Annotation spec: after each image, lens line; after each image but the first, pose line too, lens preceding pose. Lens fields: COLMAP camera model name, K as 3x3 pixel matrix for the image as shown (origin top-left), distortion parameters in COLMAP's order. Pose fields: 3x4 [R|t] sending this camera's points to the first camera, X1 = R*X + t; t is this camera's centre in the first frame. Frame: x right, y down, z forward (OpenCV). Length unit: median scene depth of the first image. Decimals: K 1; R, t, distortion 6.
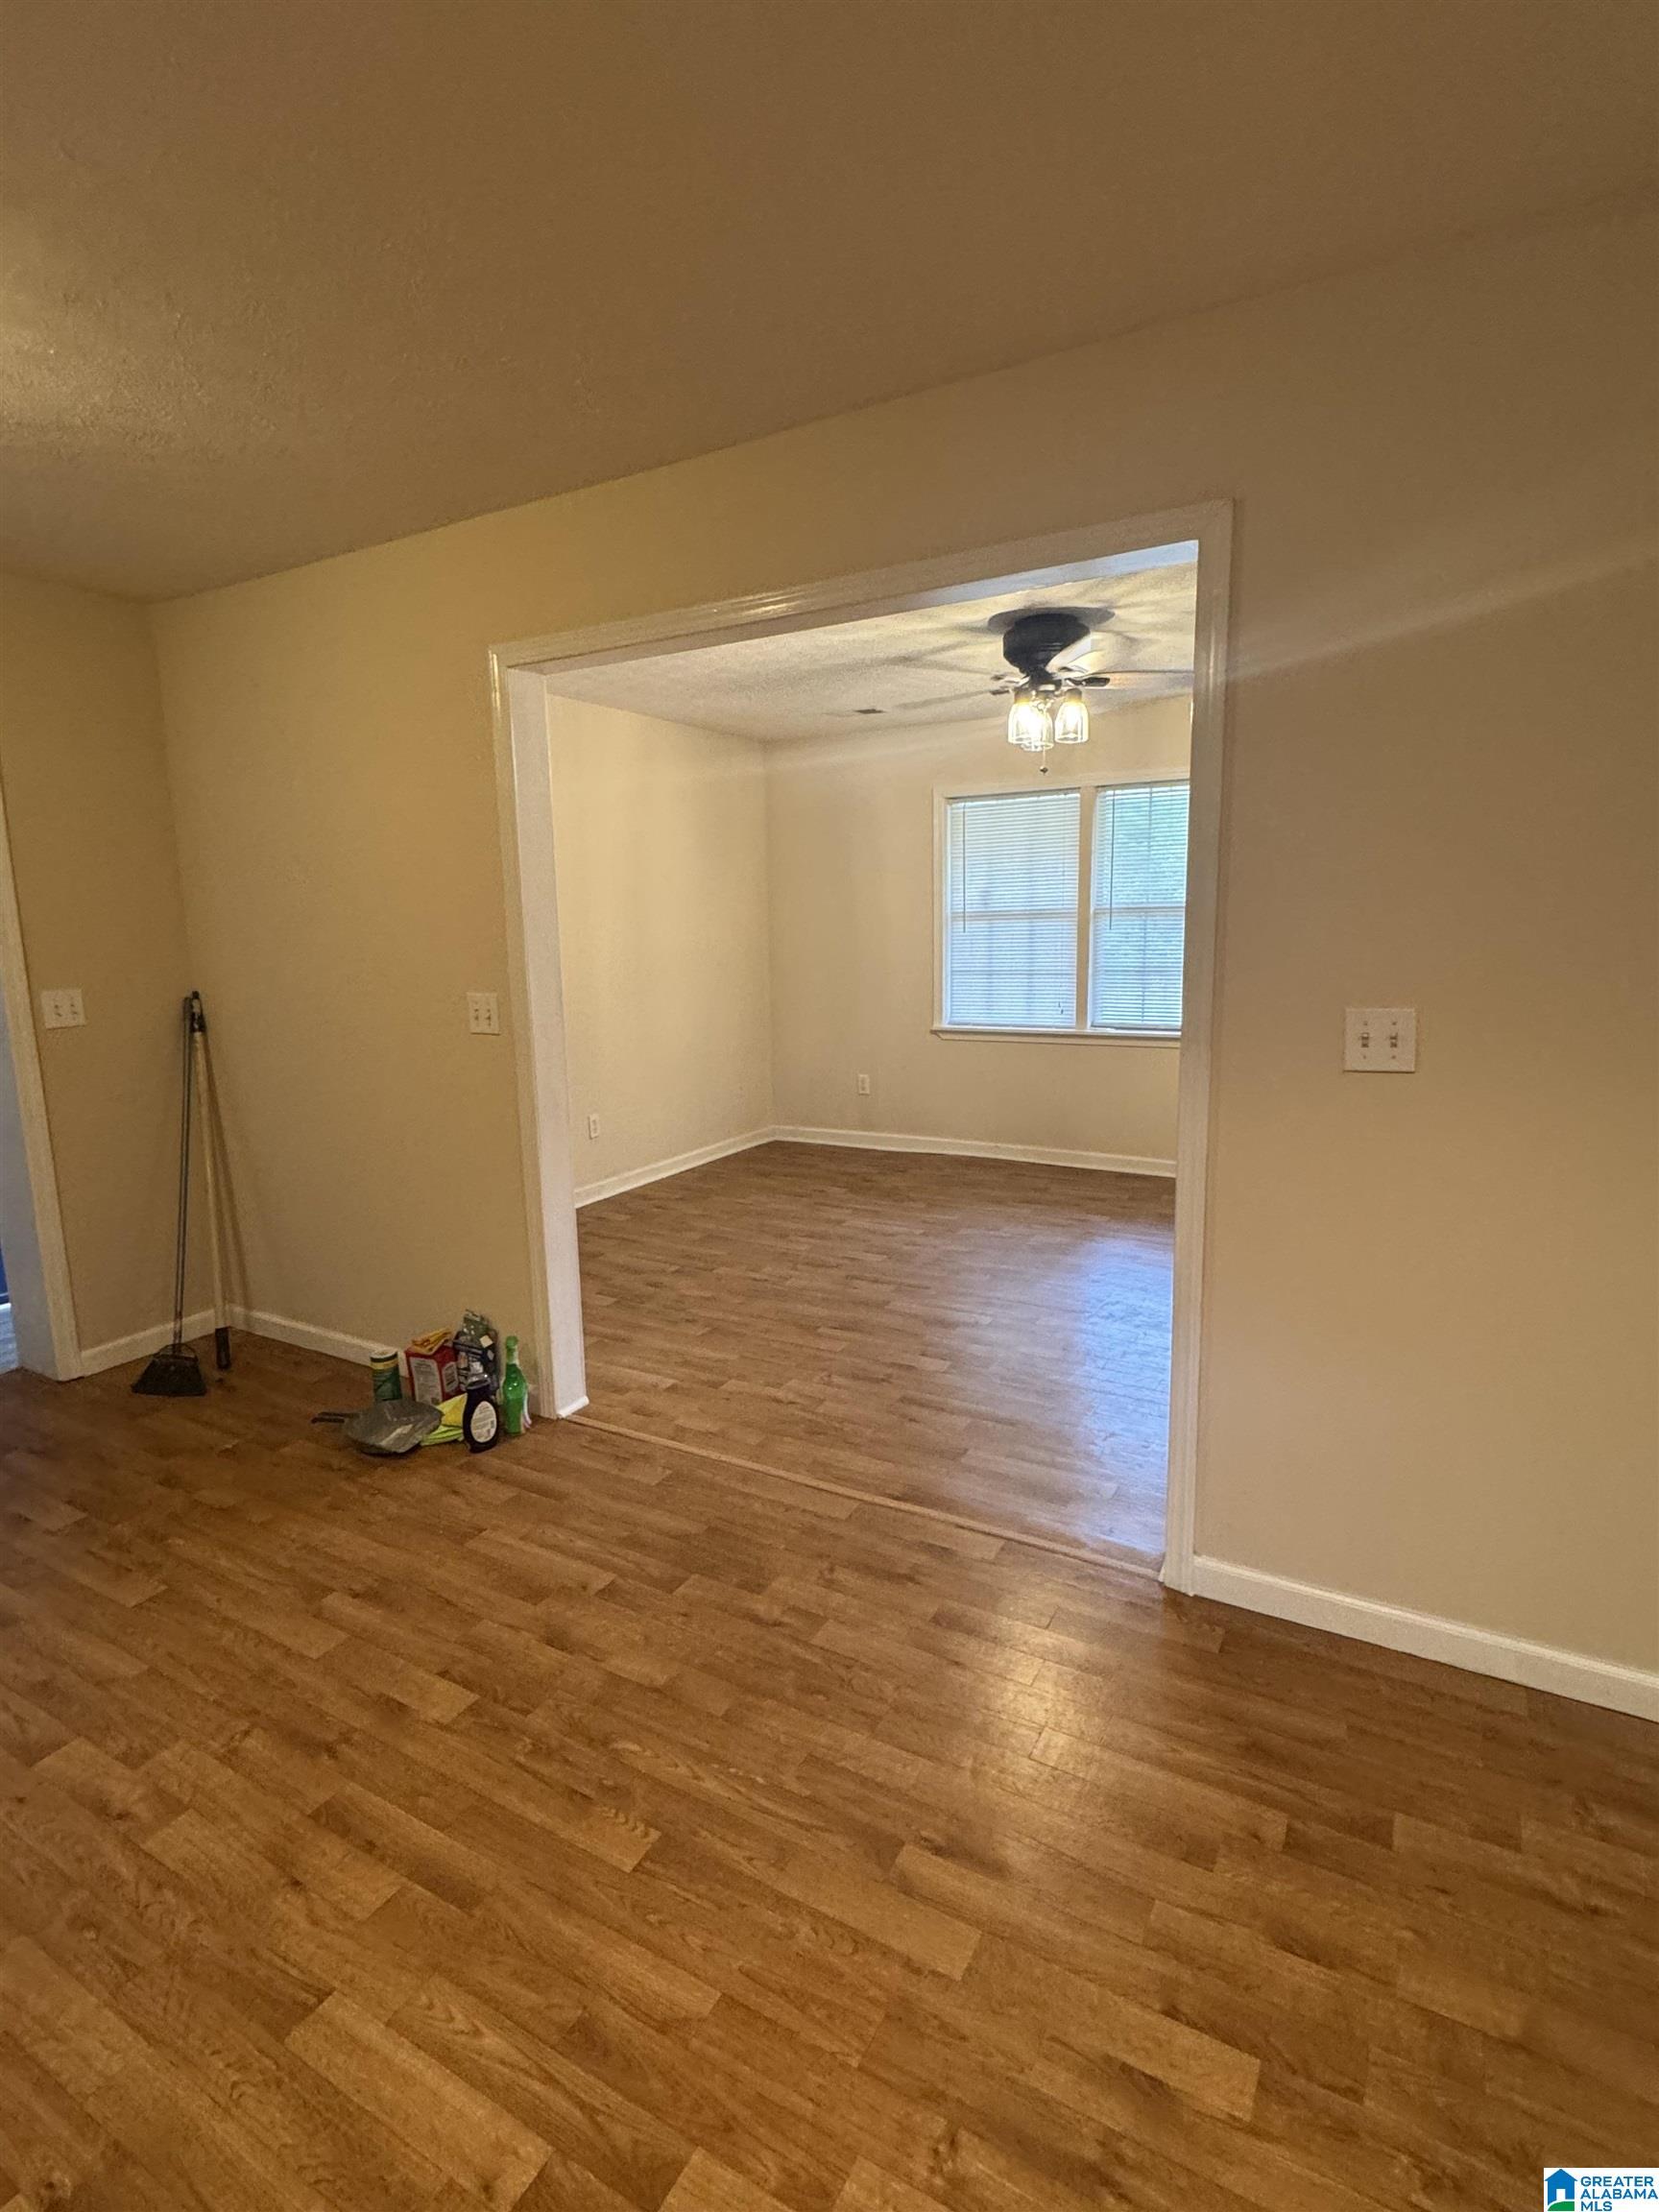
lens RADIAL K [[1099.8, 0, 832.2], [0, 1099.8, 1102.1], [0, 0, 1]] dist [-0.002348, -0.000432]
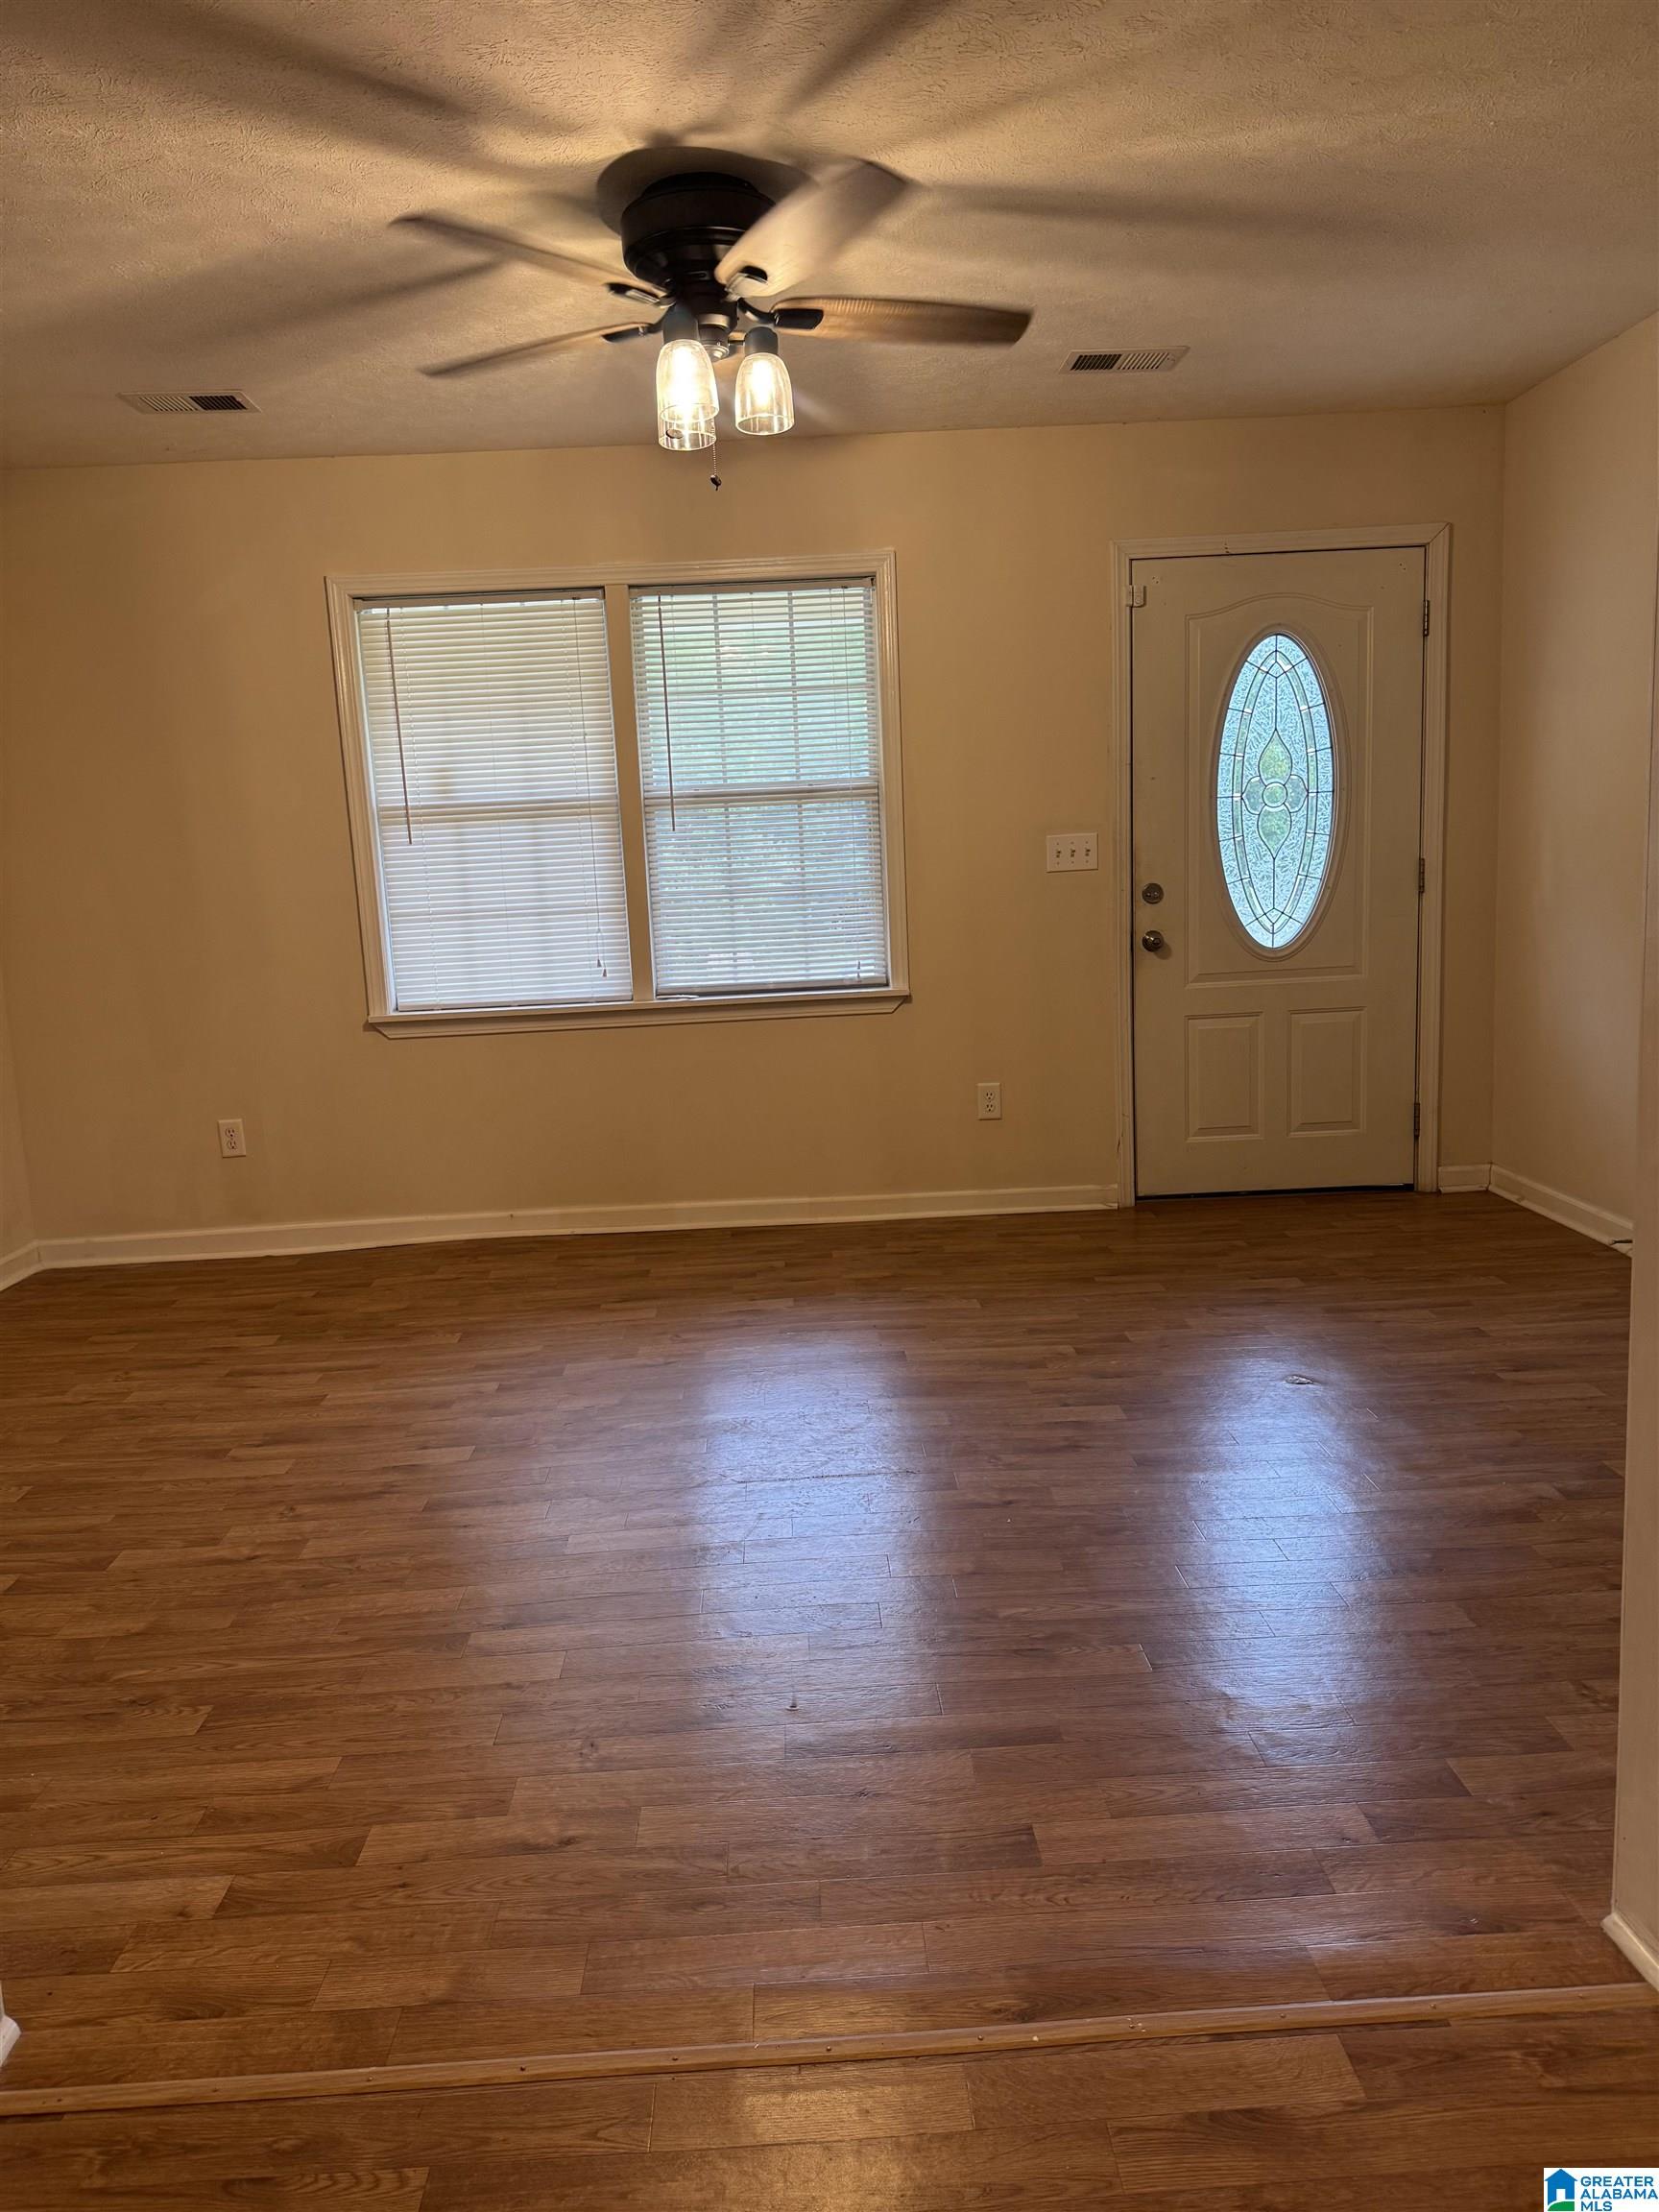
lens RADIAL K [[1530.5, 0, 824.4], [0, 1530.5, 1153.0], [0, 0, 1]] dist [0.031808, -0.049159]
pose [[0.850317, -0.119757, 0.512463, -0.158011], [0.118993, 0.992297, 0.034447, -0.000258], [-0.512641, 0.031689, 0.858018, 0.300768]]
